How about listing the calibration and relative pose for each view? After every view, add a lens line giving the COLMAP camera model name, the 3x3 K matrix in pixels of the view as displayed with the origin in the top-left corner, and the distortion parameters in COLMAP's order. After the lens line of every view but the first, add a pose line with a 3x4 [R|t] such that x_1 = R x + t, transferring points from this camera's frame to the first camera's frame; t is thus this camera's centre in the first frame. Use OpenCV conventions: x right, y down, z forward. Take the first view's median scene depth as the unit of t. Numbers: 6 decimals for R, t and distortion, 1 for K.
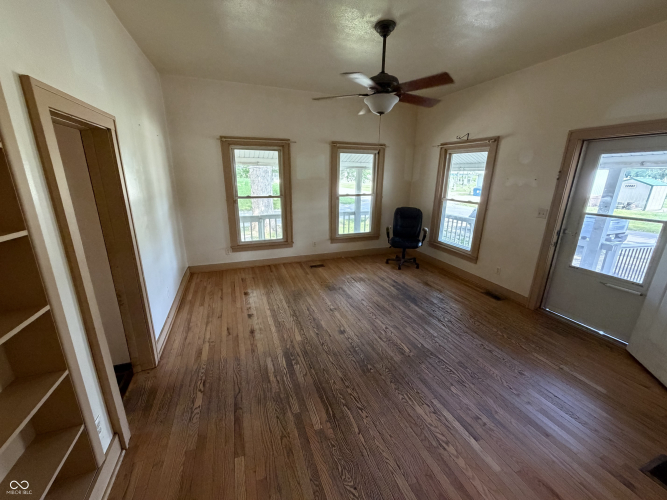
lens RADIAL K [[266.2, 0, 331.4], [0, 266.2, 250.1], [0, 0, 1]] dist [-0.000823, -0.000030]
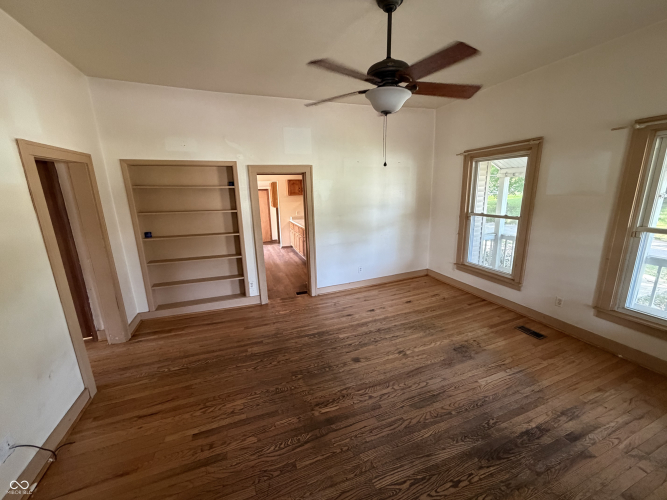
lens RADIAL K [[266.2, 0, 331.4], [0, 266.2, 250.1], [0, 0, 1]] dist [-0.000823, -0.000030]
pose [[0.002599, 0.215384, -0.976526, 0.678768], [-0.252509, 0.945026, 0.207764, -0.176408], [0.967591, 0.246041, 0.056843, 0.606528]]
